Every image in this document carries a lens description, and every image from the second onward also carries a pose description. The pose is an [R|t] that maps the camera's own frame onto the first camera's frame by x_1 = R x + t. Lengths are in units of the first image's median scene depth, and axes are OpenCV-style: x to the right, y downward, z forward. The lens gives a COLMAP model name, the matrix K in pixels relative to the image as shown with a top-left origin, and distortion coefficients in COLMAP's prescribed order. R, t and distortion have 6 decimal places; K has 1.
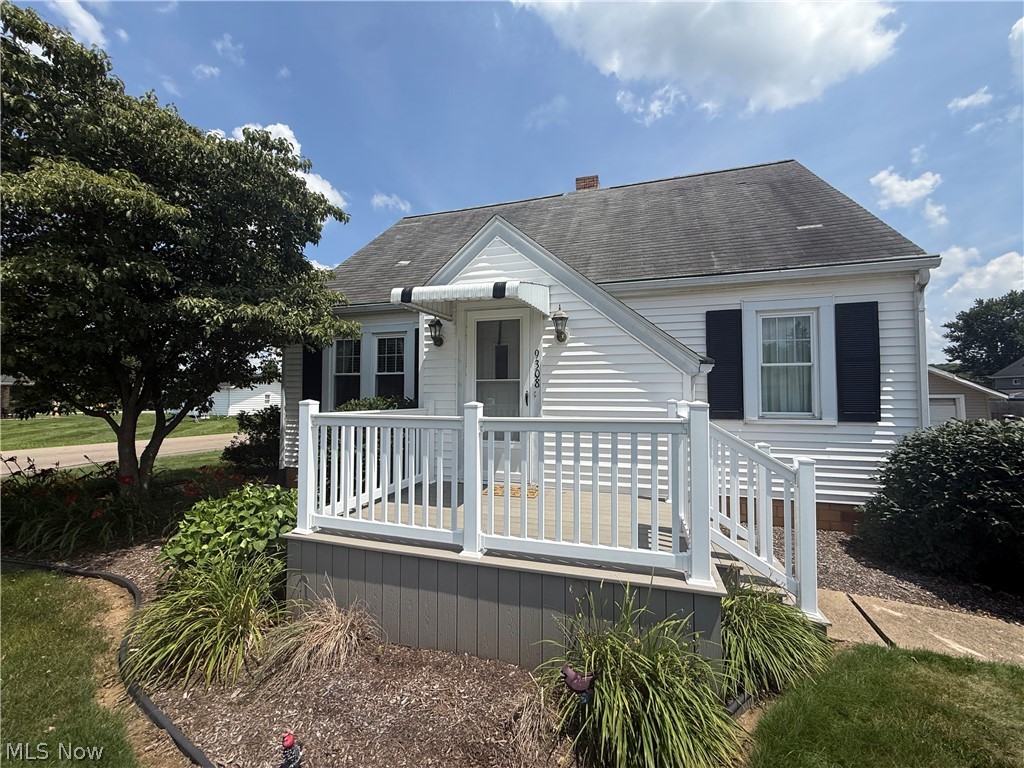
lens RADIAL K [[409.5, 0, 510.2], [0, 409.5, 382.4], [0, 0, 1]] dist [0.001927, -0.000473]
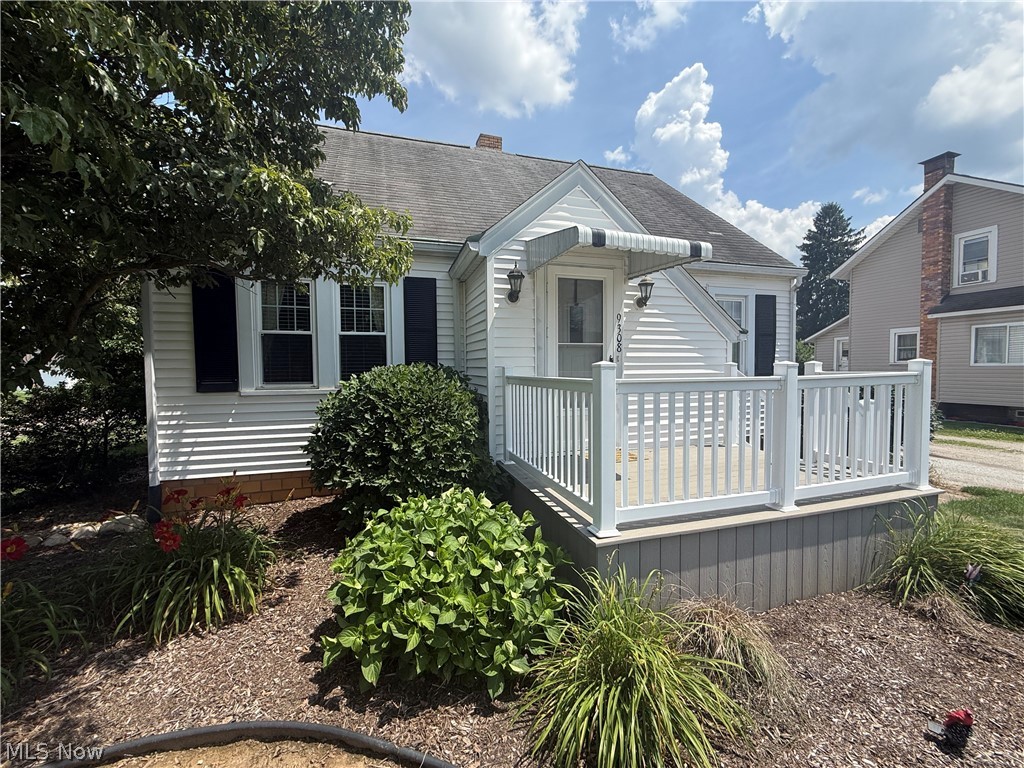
lens RADIAL K [[408.1, 0, 510.4], [0, 408.1, 383.0], [0, 0, 1]] dist [0.000204, 0.000031]
pose [[0.822489, -0.032137, 0.567873, -0.702370], [-0.008102, 0.997639, 0.068194, 0.021638], [-0.568724, -0.060690, 0.820286, 0.322216]]
